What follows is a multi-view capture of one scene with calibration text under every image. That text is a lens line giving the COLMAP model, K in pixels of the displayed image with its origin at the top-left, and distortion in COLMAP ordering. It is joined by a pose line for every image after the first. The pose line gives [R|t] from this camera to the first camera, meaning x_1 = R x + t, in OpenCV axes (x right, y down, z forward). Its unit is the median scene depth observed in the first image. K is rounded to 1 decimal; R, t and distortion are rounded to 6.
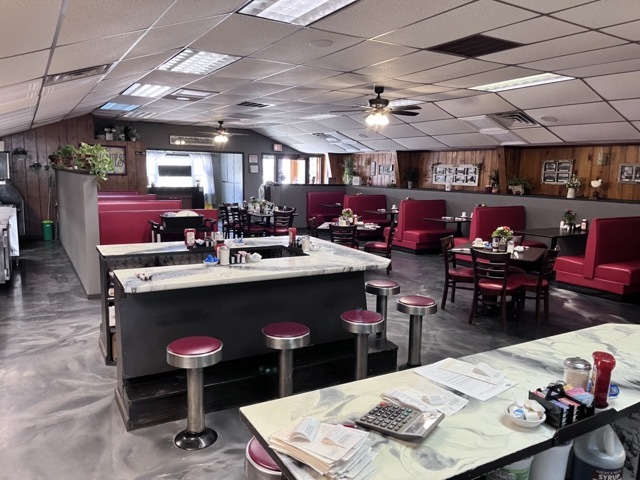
lens RADIAL K [[464.9, 0, 316.9], [0, 464.9, 238.5], [0, 0, 1]] dist [0.024854, -0.066547]
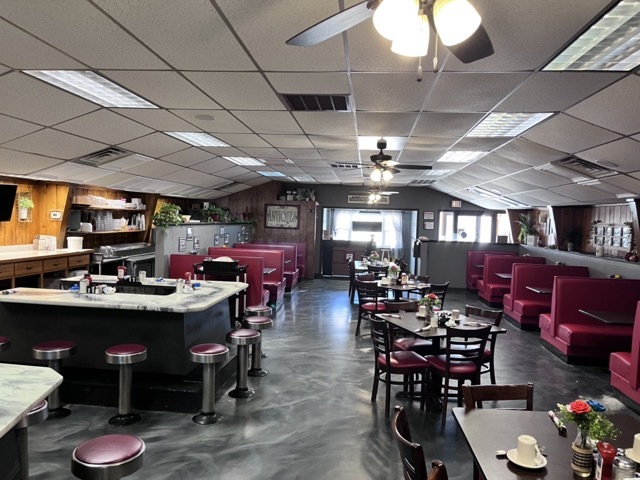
lens RADIAL K [[461.9, 0, 320.0], [0, 461.9, 240.0], [0, 0, 1]] dist [-0.097813, -0.000450]
pose [[0.788828, 0.031036, -0.613829, 0.335883], [-0.101830, 0.991521, -0.080728, -0.017261], [0.606119, 0.126187, 0.785300, 0.101747]]
